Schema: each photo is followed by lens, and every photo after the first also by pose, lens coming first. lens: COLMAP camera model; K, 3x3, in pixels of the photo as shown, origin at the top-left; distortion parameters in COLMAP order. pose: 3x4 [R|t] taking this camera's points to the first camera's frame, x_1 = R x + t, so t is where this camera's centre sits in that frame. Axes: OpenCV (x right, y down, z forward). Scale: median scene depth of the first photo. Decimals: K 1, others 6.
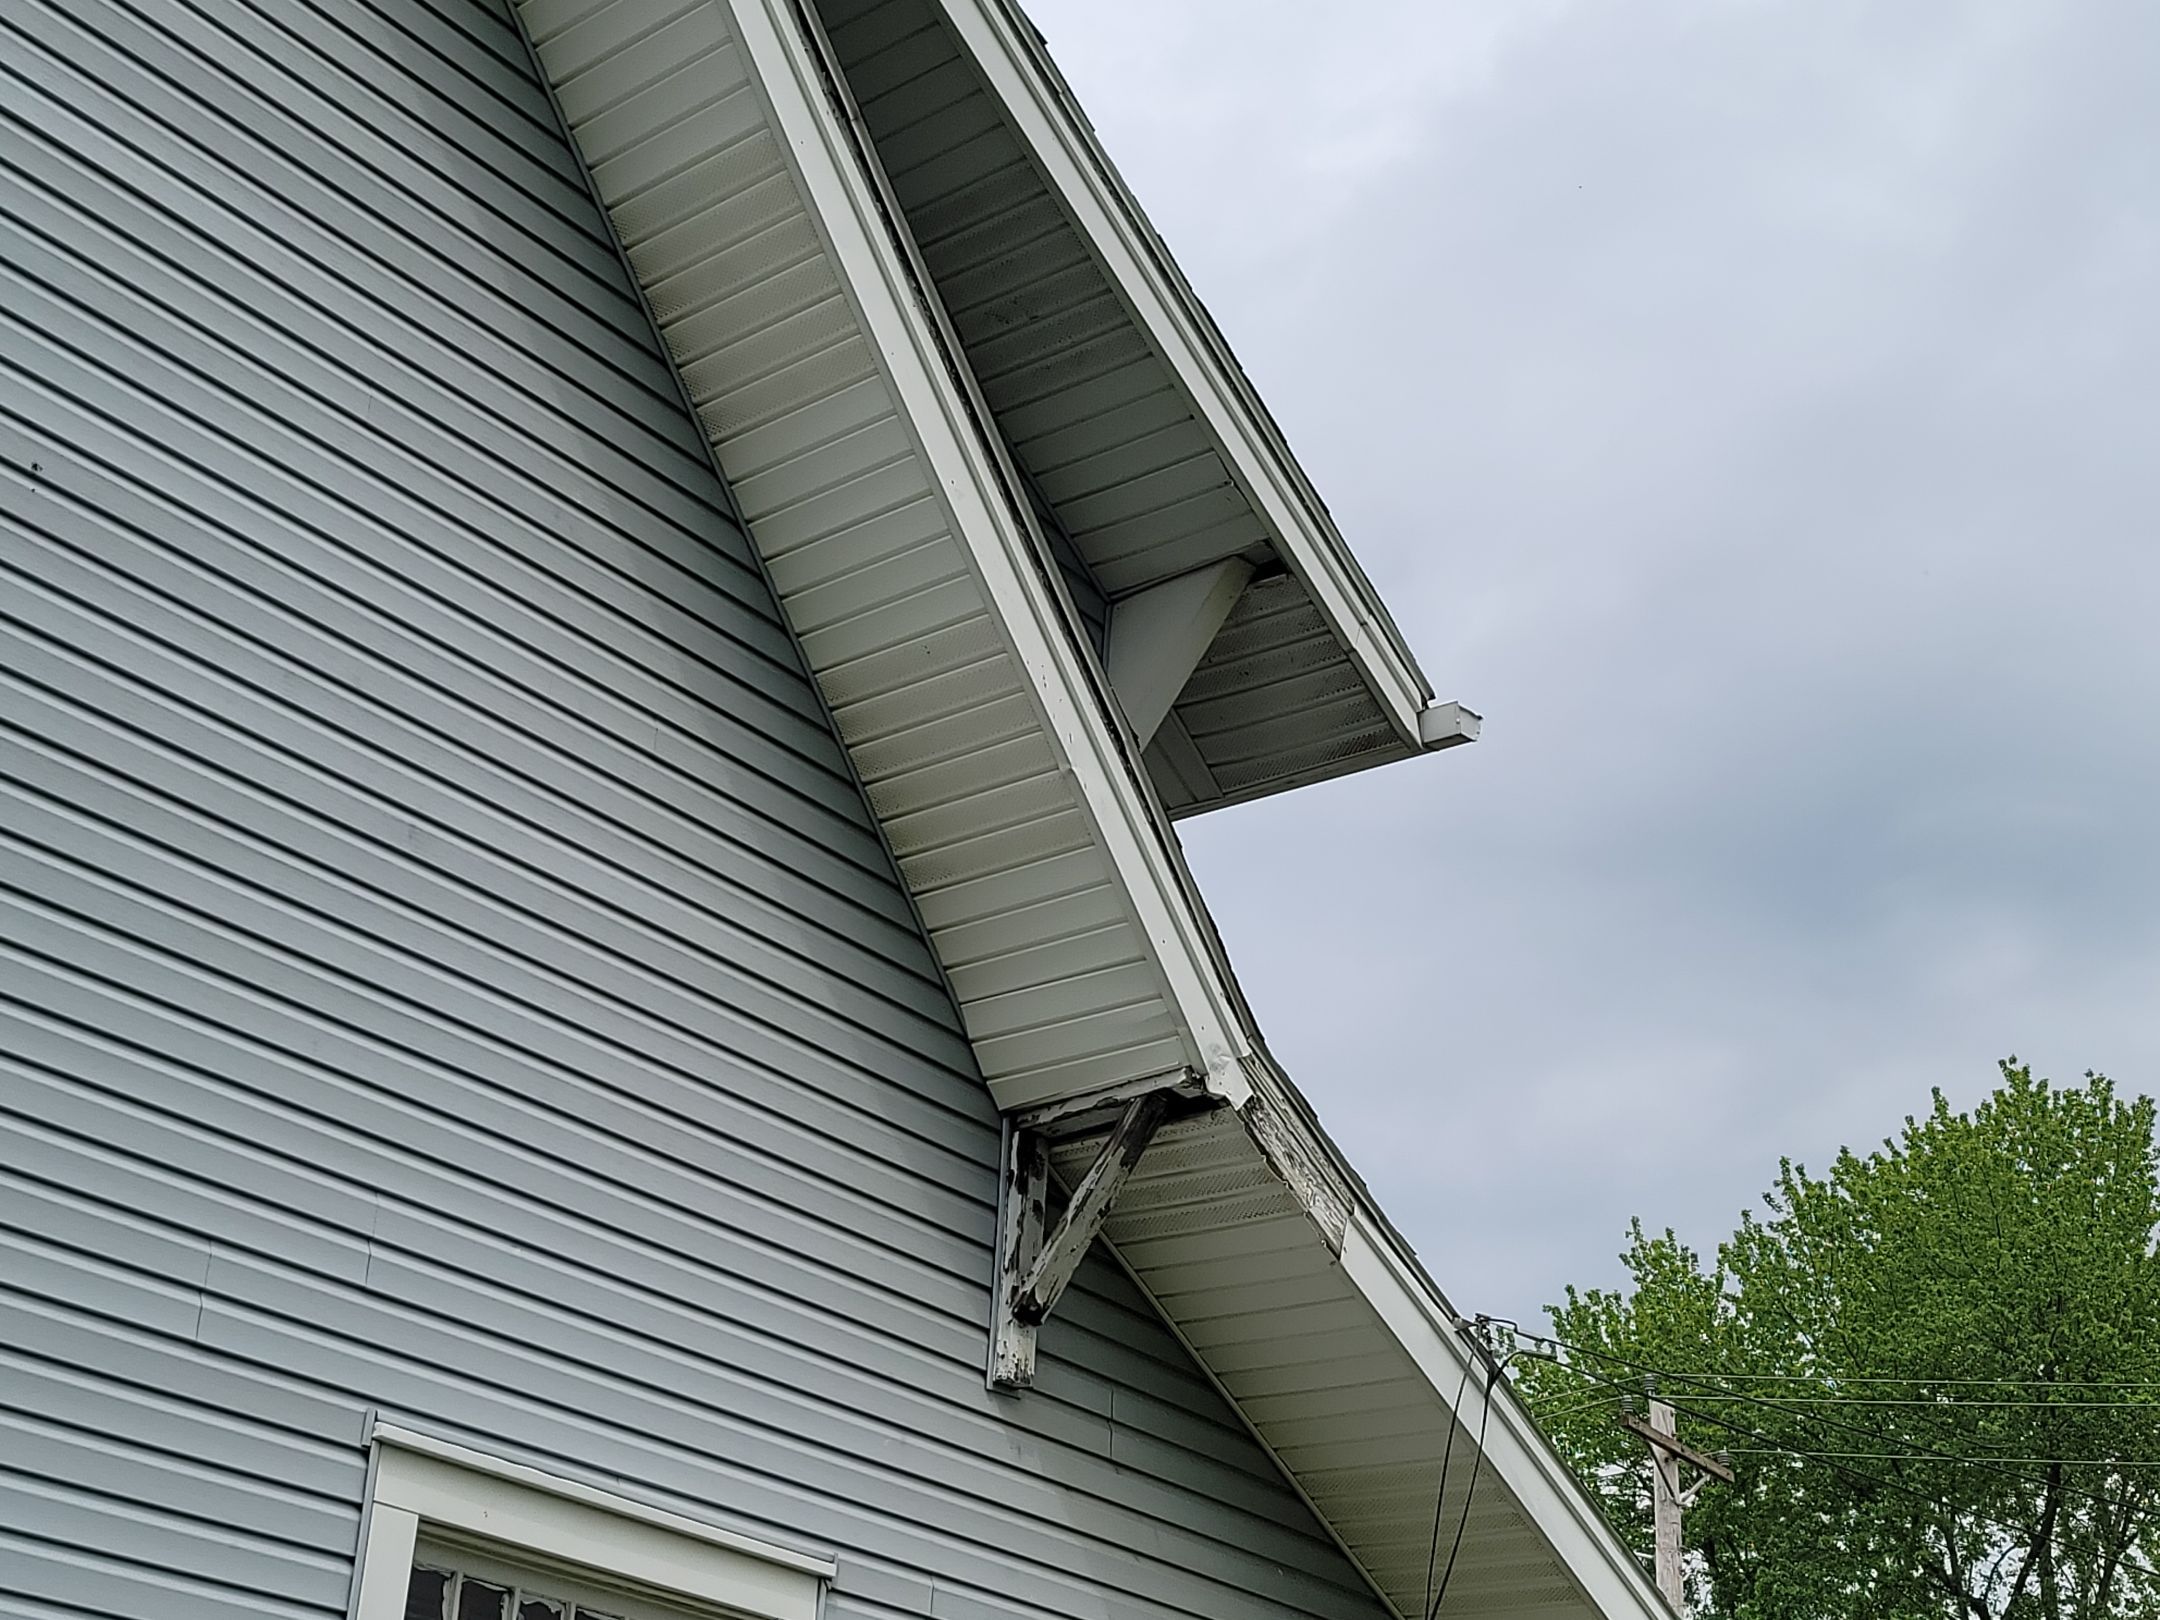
lens RADIAL K [[2879.3, 0, 1079.8], [0, 2879.3, 809.0], [0, 0, 1]] dist [-0.006231, -0.016909]
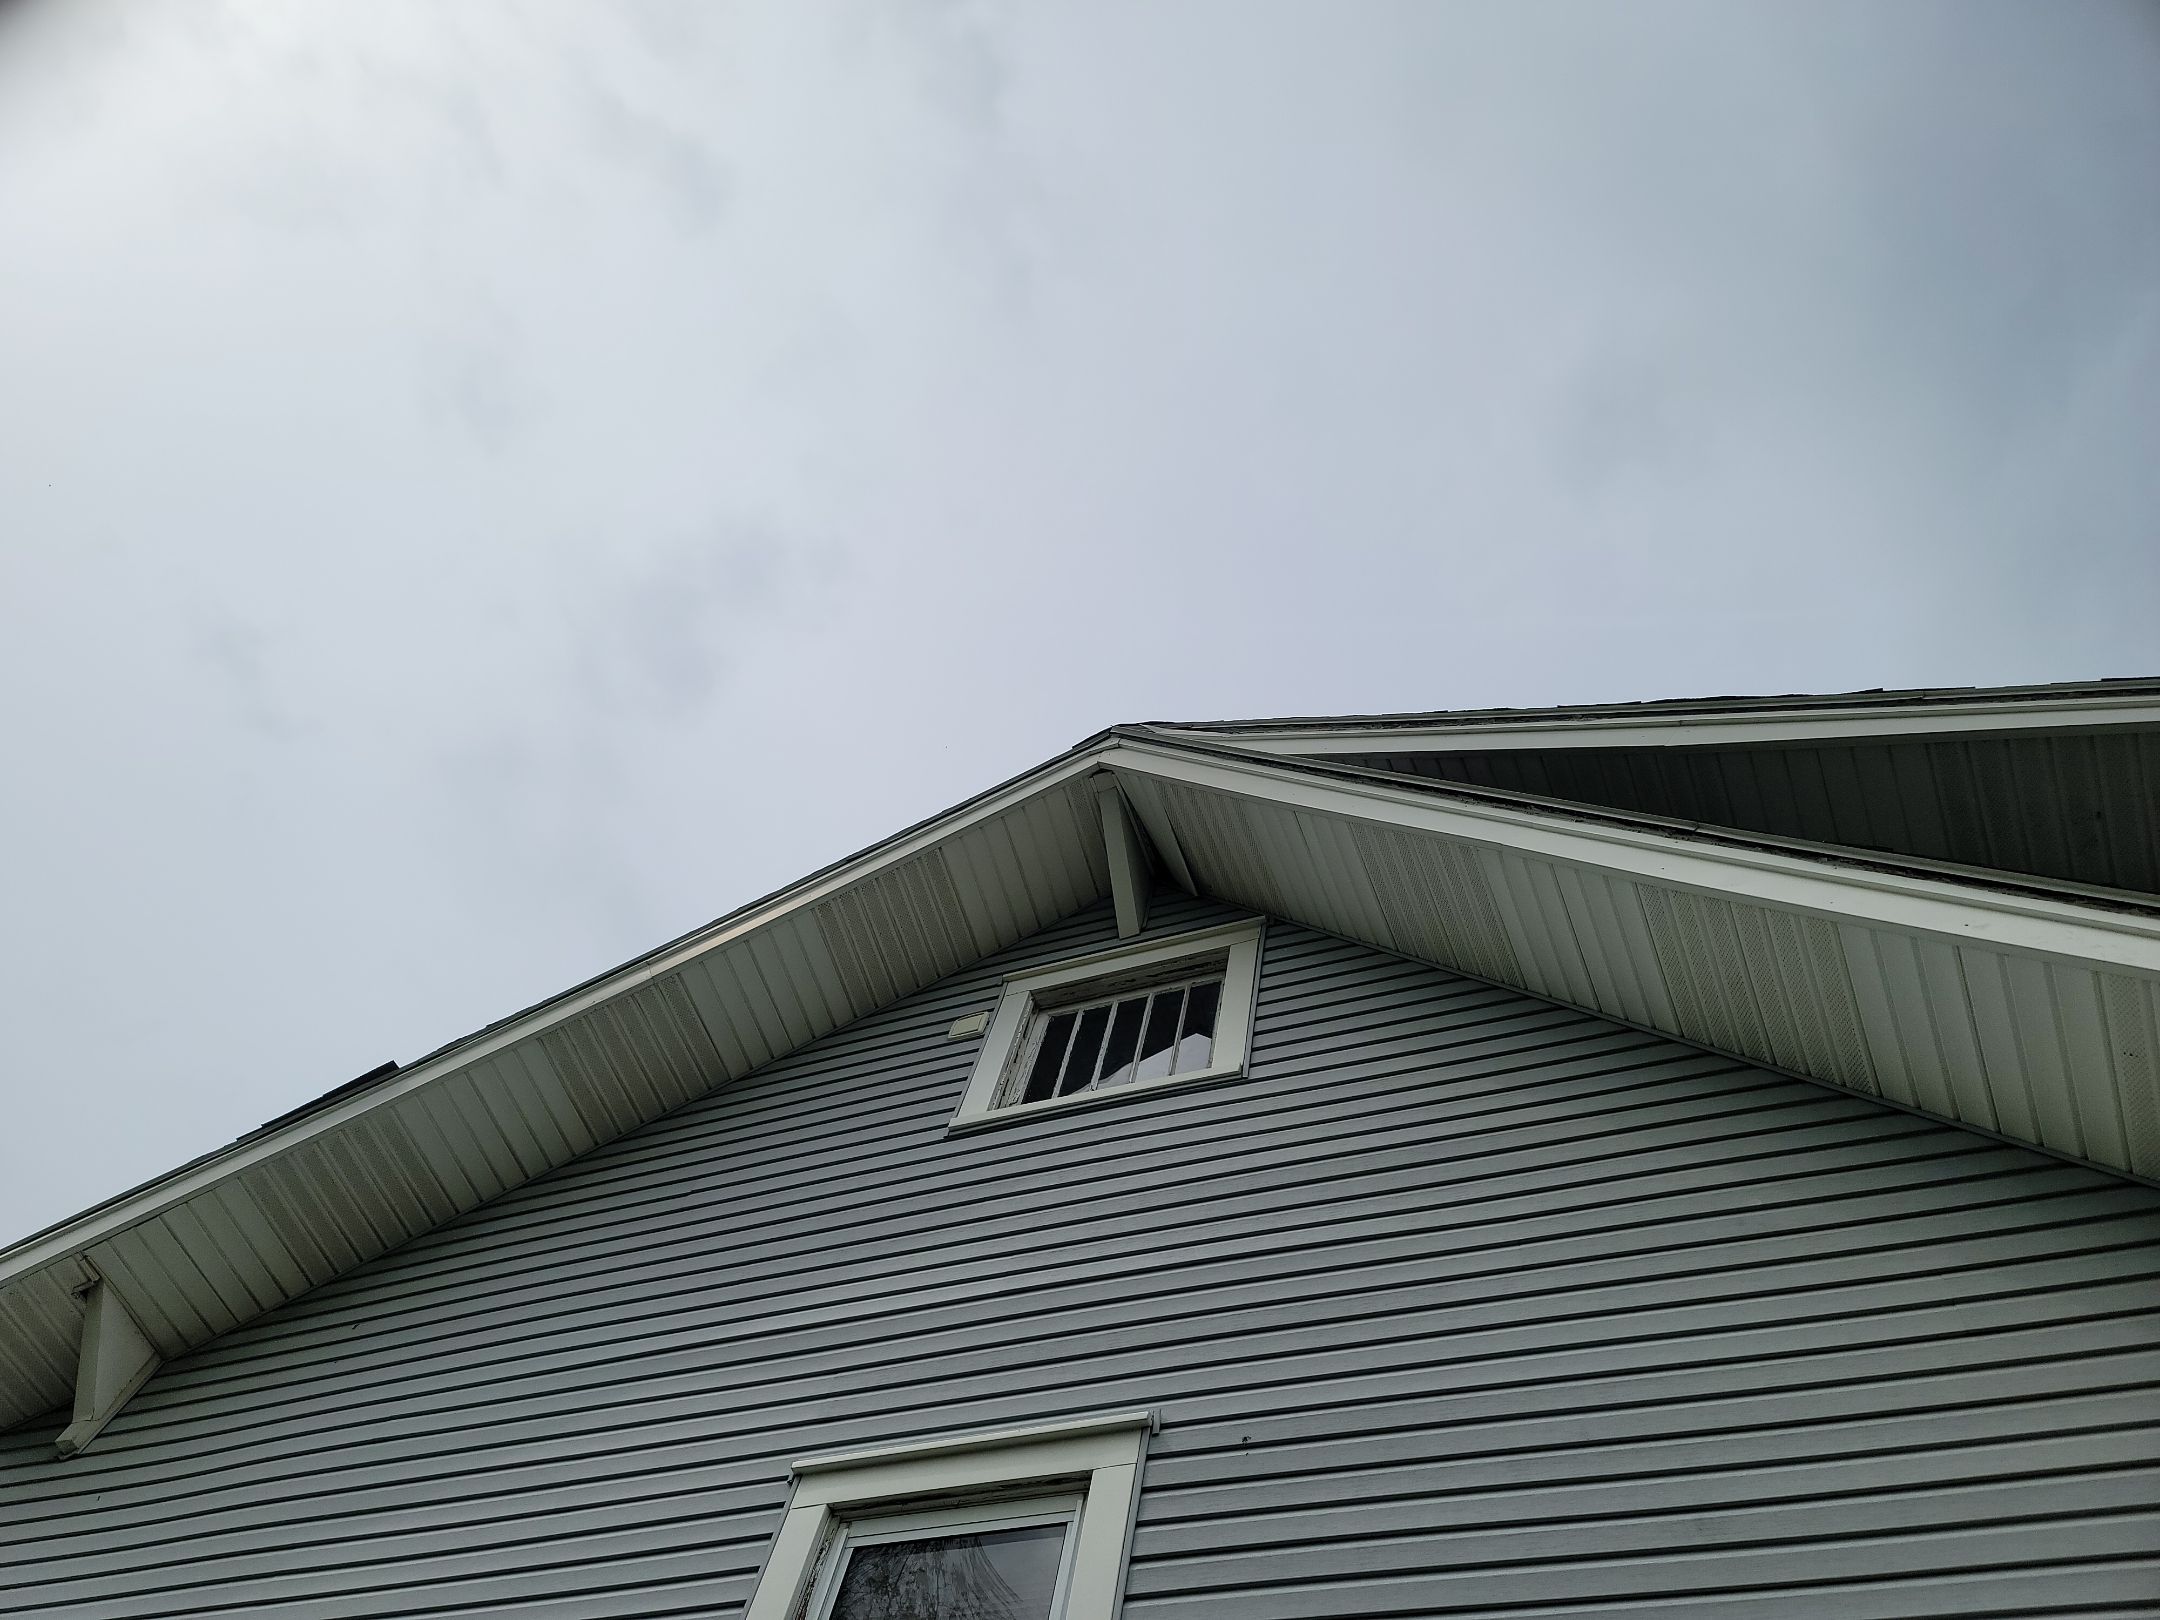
lens RADIAL K [[1575.0, 0, 1048.6], [0, 1575.0, 833.3], [0, 0, 1]] dist [0.053509, -0.007823]
pose [[0.341336, -0.846290, -0.409001, 0.099299], [0.281484, 0.507200, -0.814564, 0.231208], [0.896803, 0.162913, 0.411343, 0.443965]]
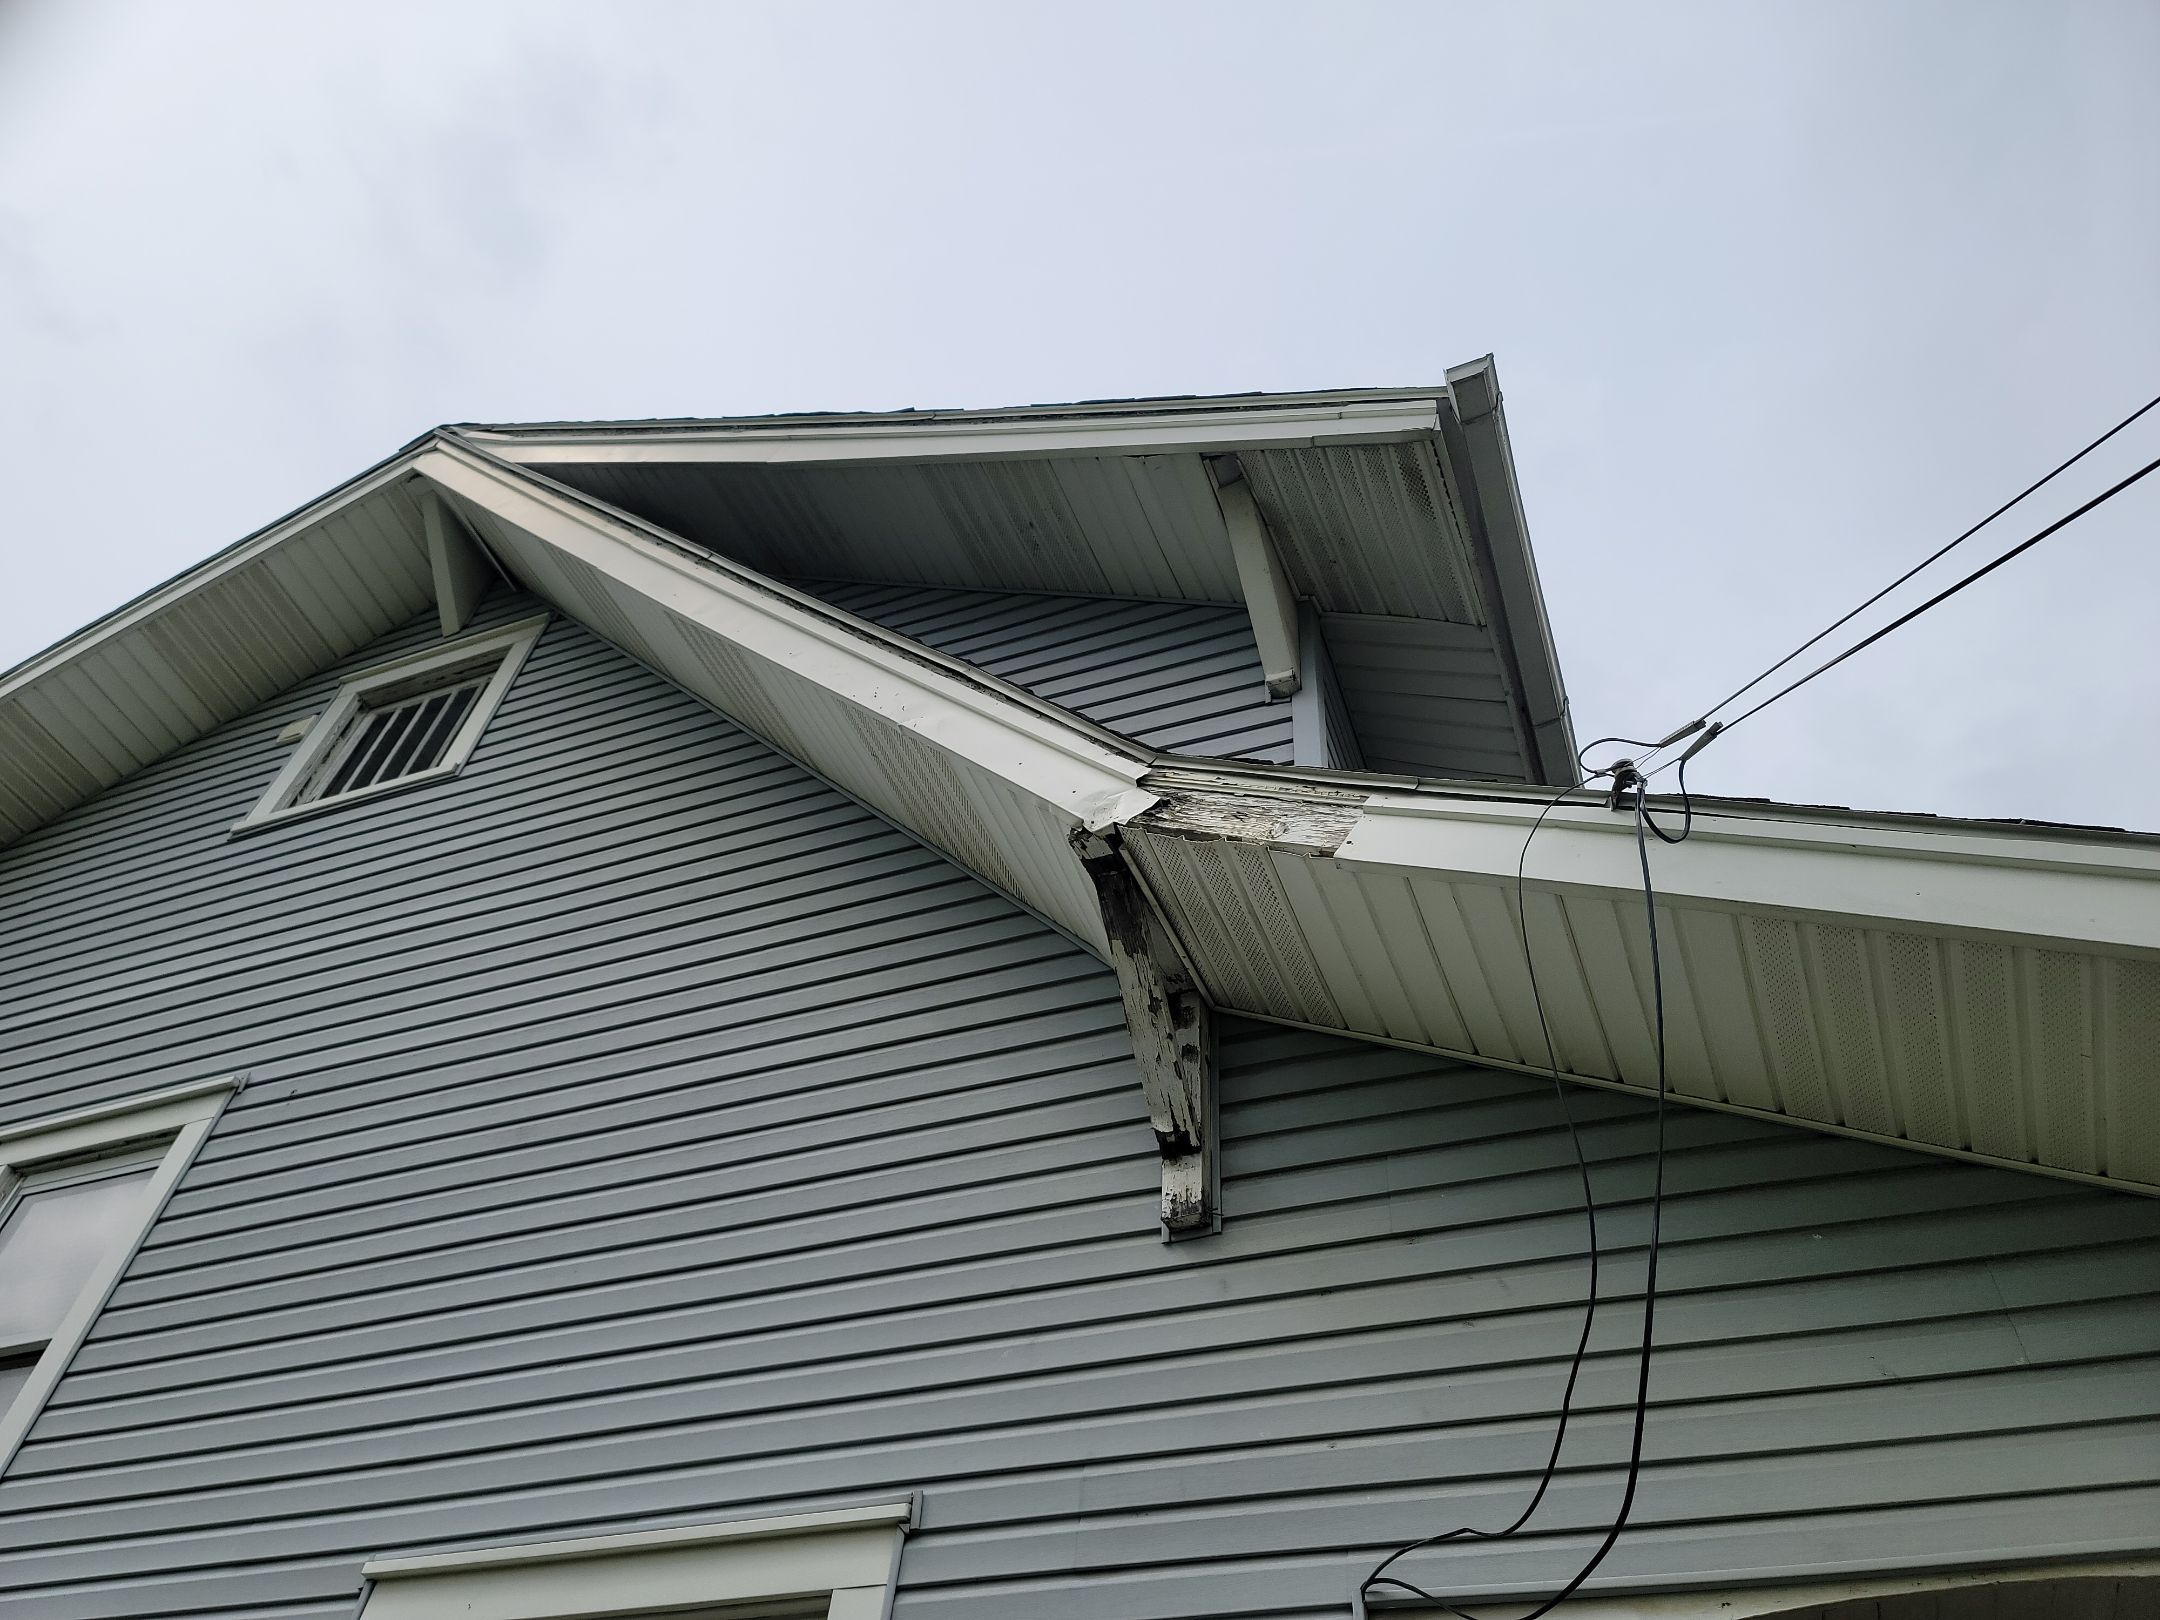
lens RADIAL K [[1570.9, 0, 1088.9], [0, 1570.9, 843.6], [0, 0, 1]] dist [0.027394, -0.002481]
pose [[0.328660, -0.732217, -0.596524, 0.335425], [0.384443, 0.680635, -0.623650, 0.406407], [0.862663, -0.024361, 0.505193, 0.730901]]
